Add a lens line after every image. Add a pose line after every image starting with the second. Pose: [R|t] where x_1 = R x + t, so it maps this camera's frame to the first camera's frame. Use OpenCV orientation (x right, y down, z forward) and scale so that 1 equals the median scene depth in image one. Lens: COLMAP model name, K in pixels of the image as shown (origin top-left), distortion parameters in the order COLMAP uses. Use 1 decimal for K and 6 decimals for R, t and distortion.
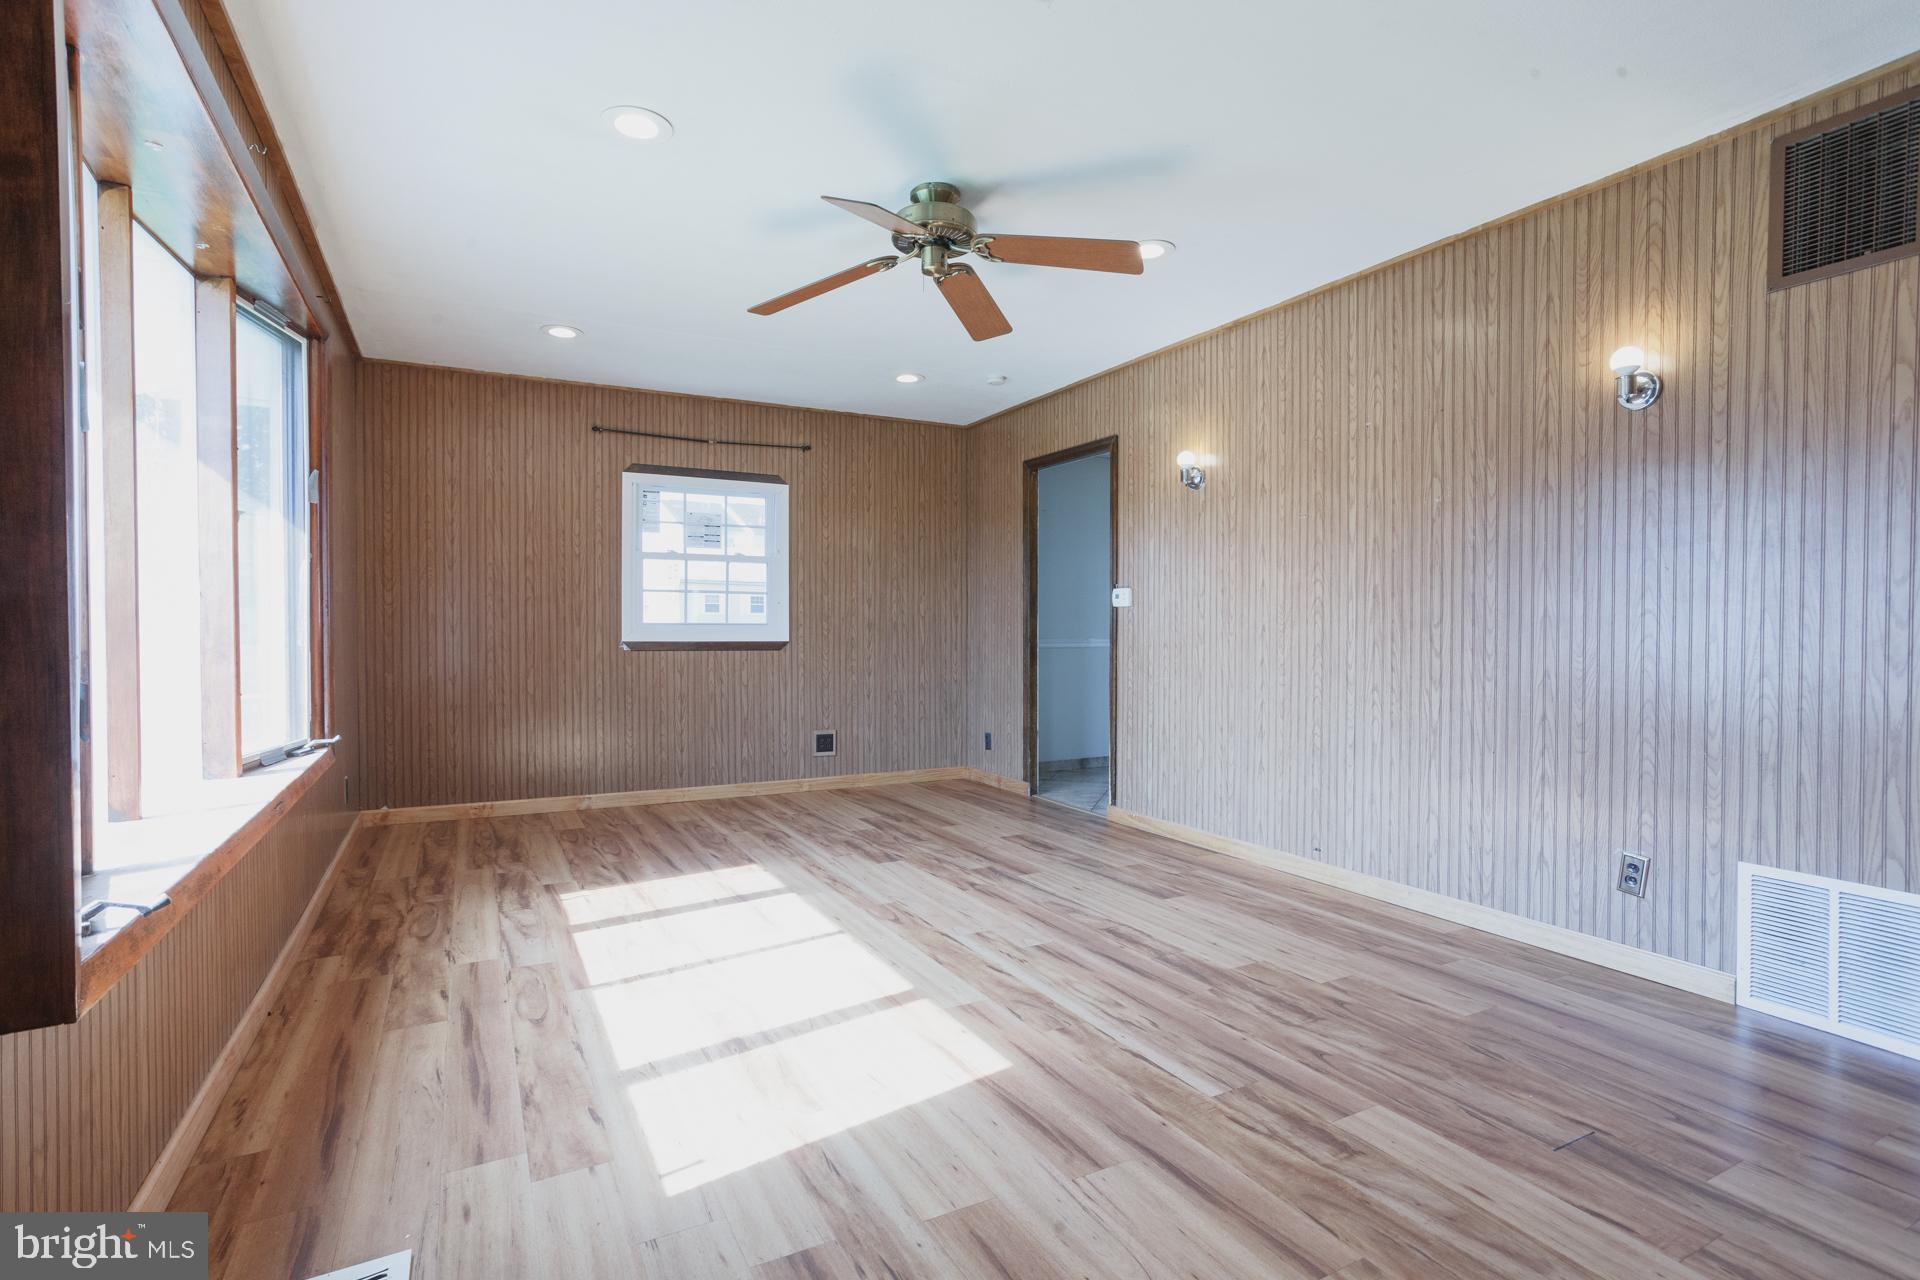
lens RADIAL K [[929.1, 0, 958.3], [0, 929.1, 646.1], [0, 0, 1]] dist [-0.045701, 0.030222]
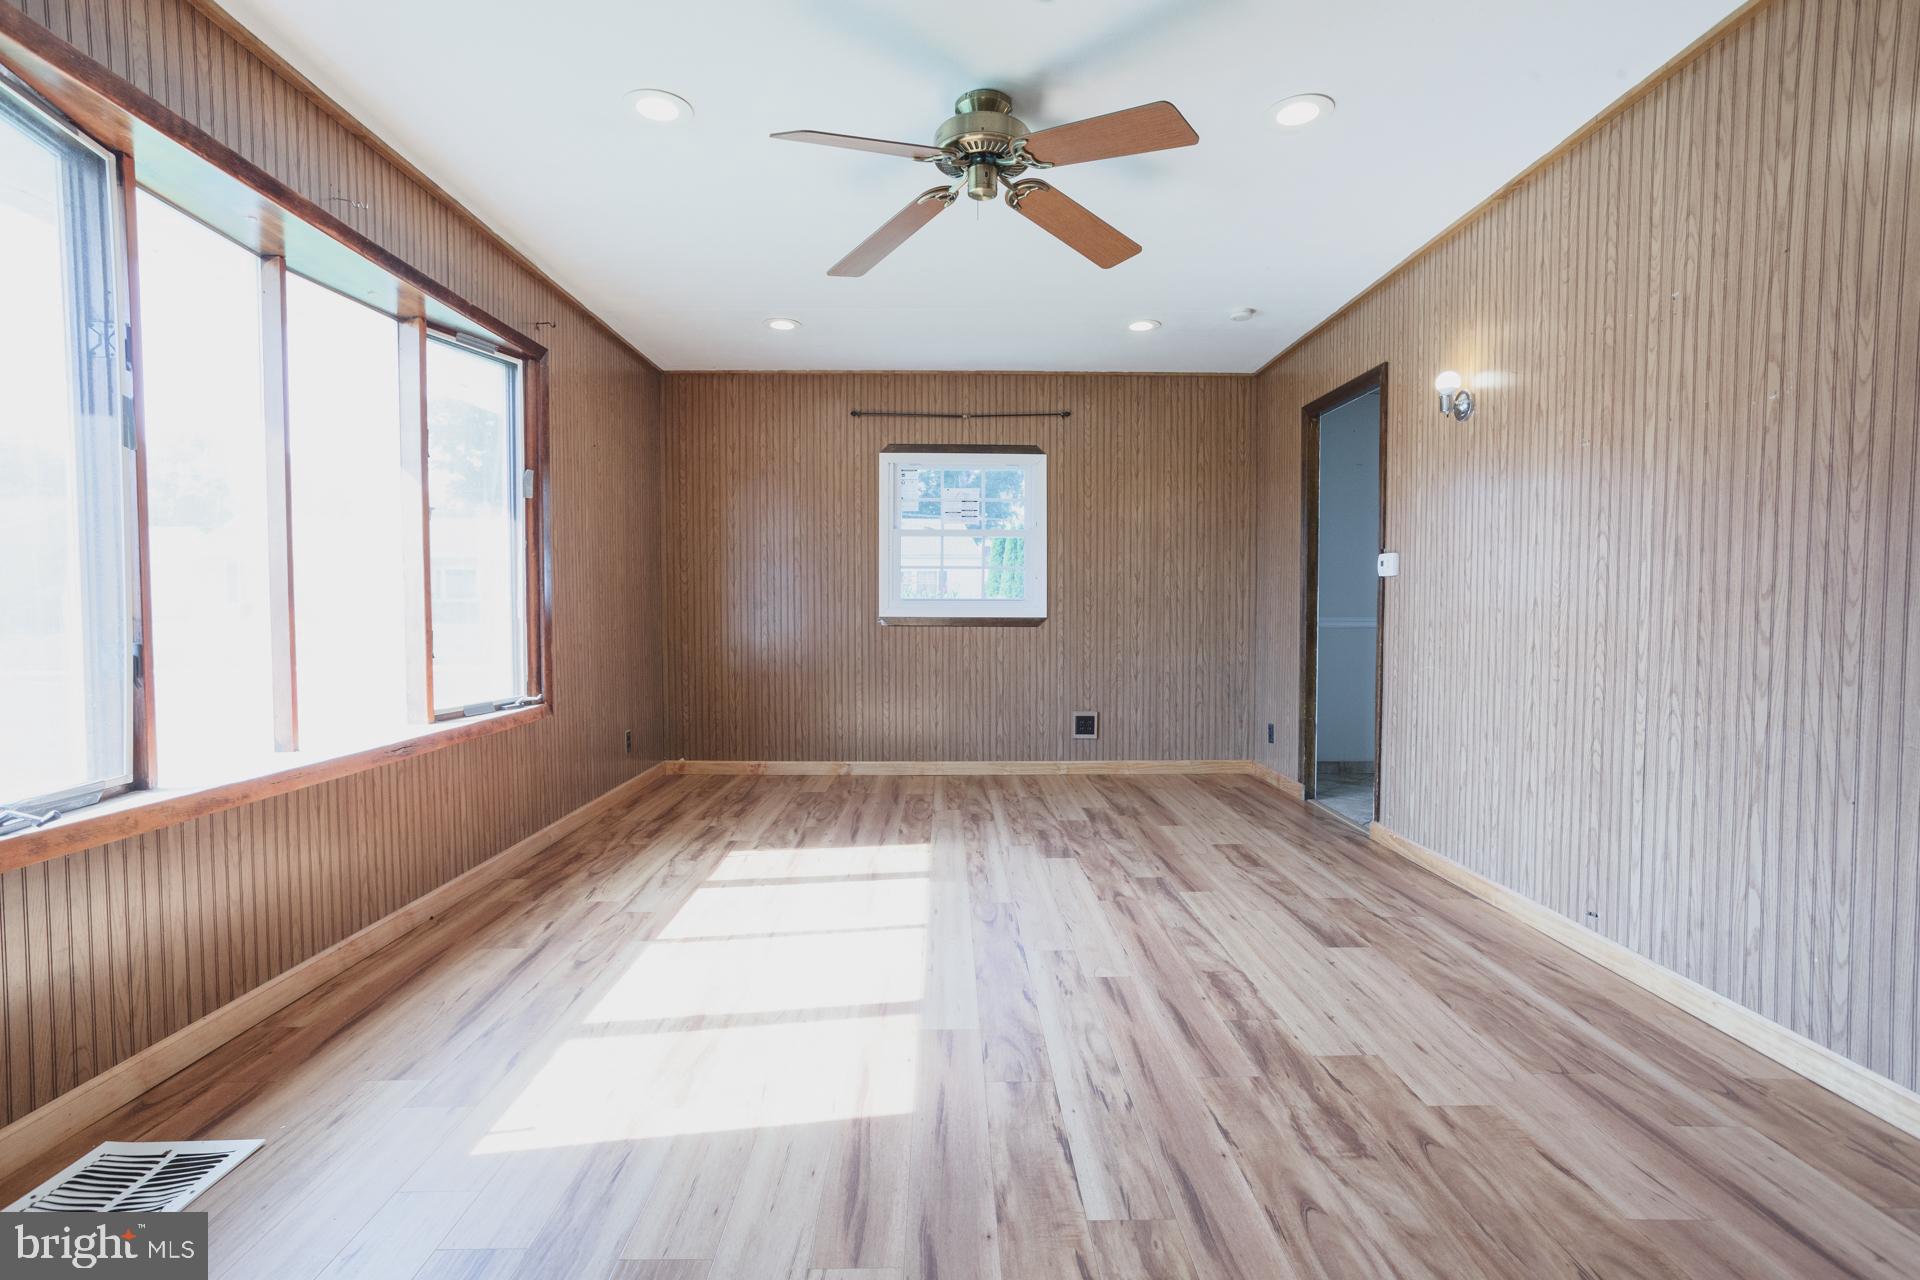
lens RADIAL K [[929.1, 0, 958.2], [0, 929.1, 646.2], [0, 0, 1]] dist [-0.045701, 0.030222]
pose [[0.886658, 0.018874, -0.462041, 0.325184], [-0.007799, 0.999635, 0.025867, 0.000674], [0.462360, -0.019332, 0.886481, 0.183306]]
